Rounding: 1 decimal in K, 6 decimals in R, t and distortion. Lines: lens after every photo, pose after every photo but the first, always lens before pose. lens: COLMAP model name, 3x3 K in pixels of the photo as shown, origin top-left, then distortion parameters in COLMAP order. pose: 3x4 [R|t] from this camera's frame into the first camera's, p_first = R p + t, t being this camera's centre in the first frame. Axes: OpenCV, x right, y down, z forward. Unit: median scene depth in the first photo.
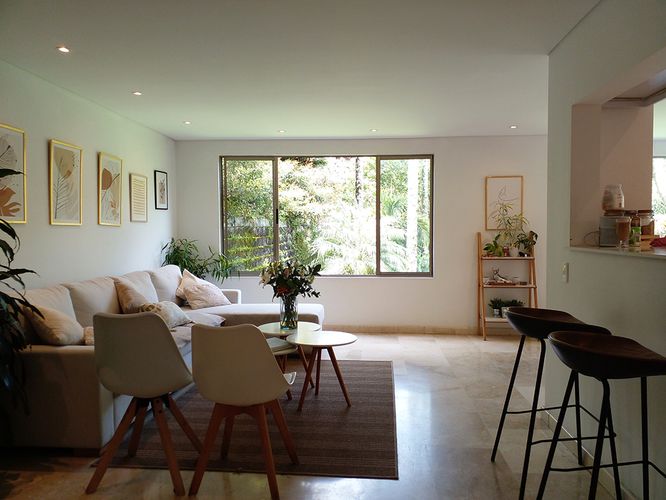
lens RADIAL K [[527.5, 0, 333.0], [0, 527.5, 250.0], [0, 0, 1]] dist [0.037407, -0.038423]
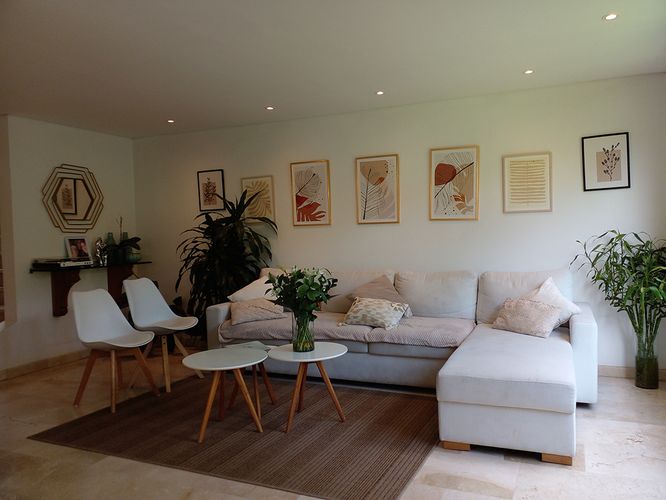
lens RADIAL K [[527.5, 0, 333.0], [0, 527.5, 250.0], [0, 0, 1]] dist [0.037407, -0.038423]
pose [[-0.311033, 0.055656, -0.948768, 0.647691], [0.006044, 0.998379, 0.056585, -0.054782], [0.950380, 0.011865, -0.310865, 1.247386]]
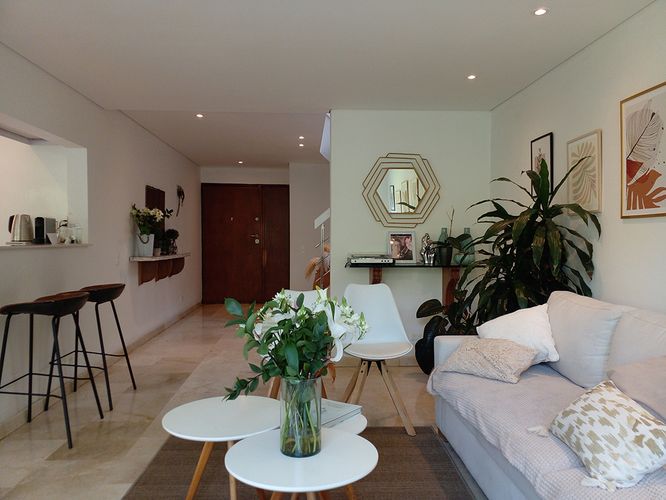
lens RADIAL K [[515.3, 0, 332.9], [0, 515.3, 259.4], [0, 0, 1]] dist [-0.008453, -0.005347]
pose [[-0.983597, 0.024392, -0.178724, -0.031950], [0.011734, 0.997368, 0.071547, -0.040077], [0.179999, 0.068276, -0.981295, 1.349278]]
